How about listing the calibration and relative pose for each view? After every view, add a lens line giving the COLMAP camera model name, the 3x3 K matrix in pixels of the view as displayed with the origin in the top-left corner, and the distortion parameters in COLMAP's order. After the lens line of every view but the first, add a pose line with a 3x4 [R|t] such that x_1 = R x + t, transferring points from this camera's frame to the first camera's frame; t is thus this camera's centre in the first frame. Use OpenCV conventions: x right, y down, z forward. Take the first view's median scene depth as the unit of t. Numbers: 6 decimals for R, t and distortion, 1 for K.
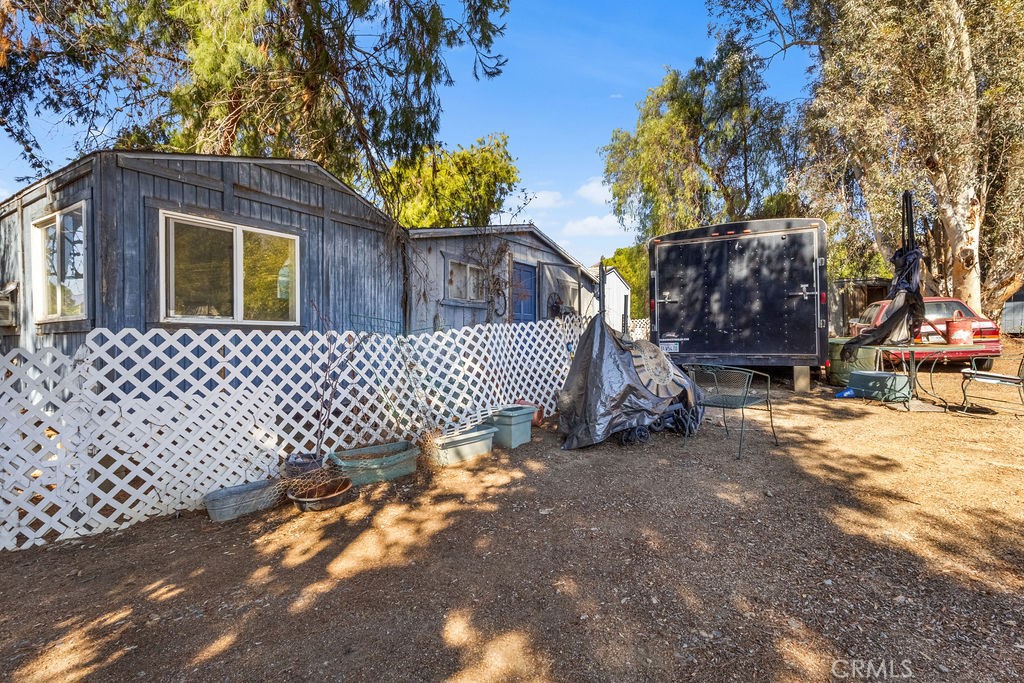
lens RADIAL K [[472.0, 0, 509.8], [0, 472.0, 333.4], [0, 0, 1]] dist [-0.000330, 0.000319]
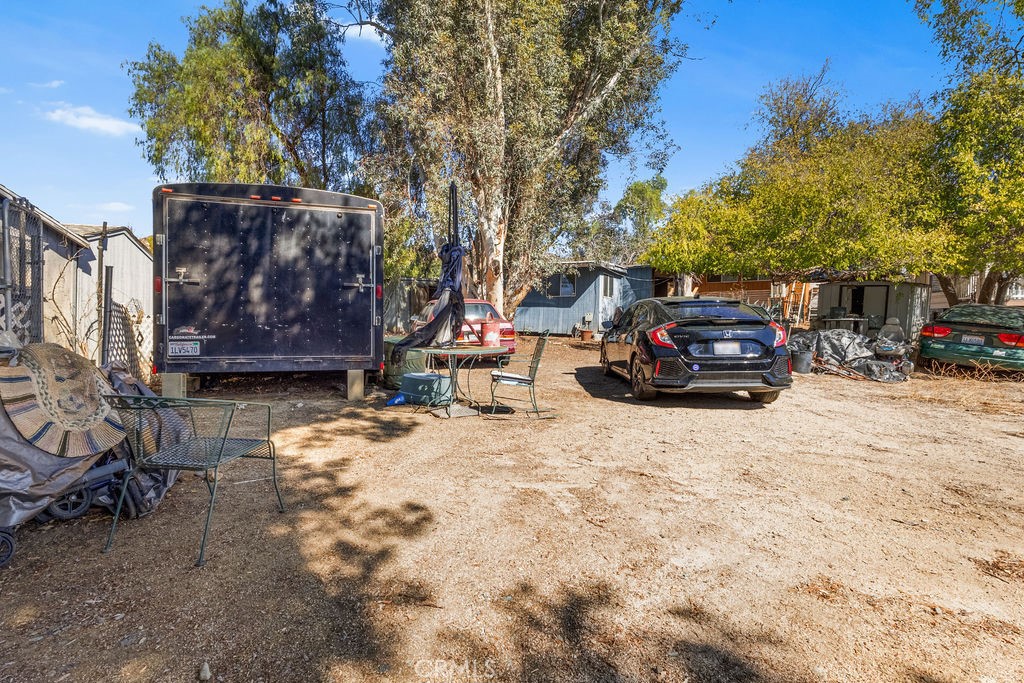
lens RADIAL K [[474.8, 0, 514.2], [0, 474.8, 337.1], [0, 0, 1]] dist [0.001072, 0.000417]
pose [[0.684794, 0.003326, 0.728730, 0.165380], [-0.021963, 0.999630, 0.016076, -0.008574], [-0.728406, -0.027013, 0.684613, 0.180287]]
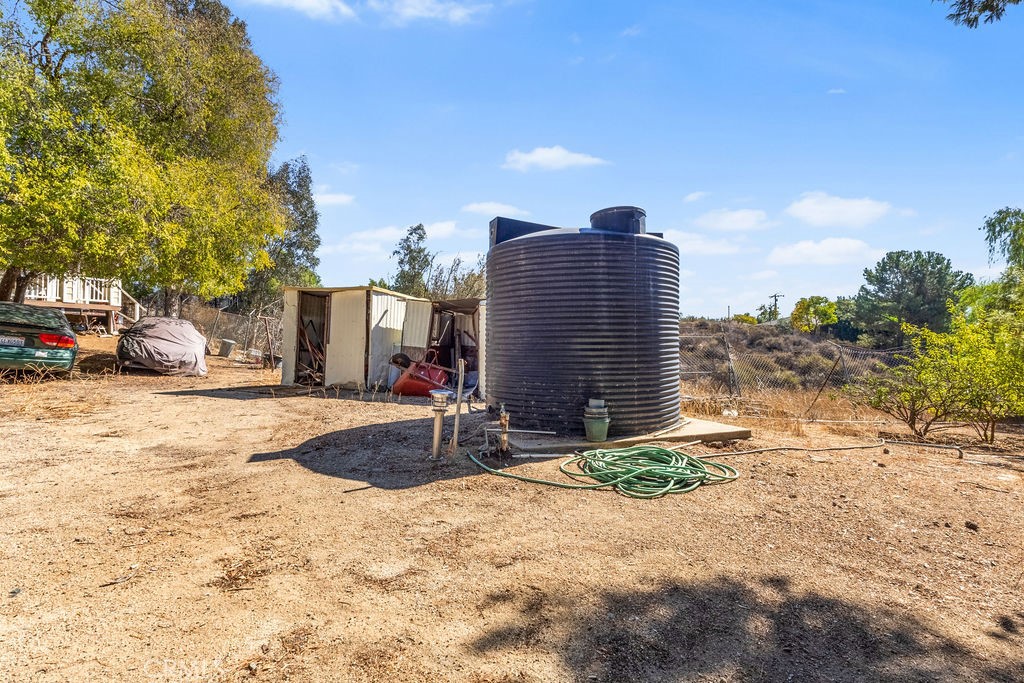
lens RADIAL K [[474.8, 0, 514.2], [0, 474.8, 337.1], [0, 0, 1]] dist [0.001072, 0.000417]
pose [[-0.756040, 0.002851, 0.654519, 0.186621], [-0.004722, 0.999941, -0.009809, -0.009601], [-0.654508, -0.010506, -0.755982, 0.199162]]
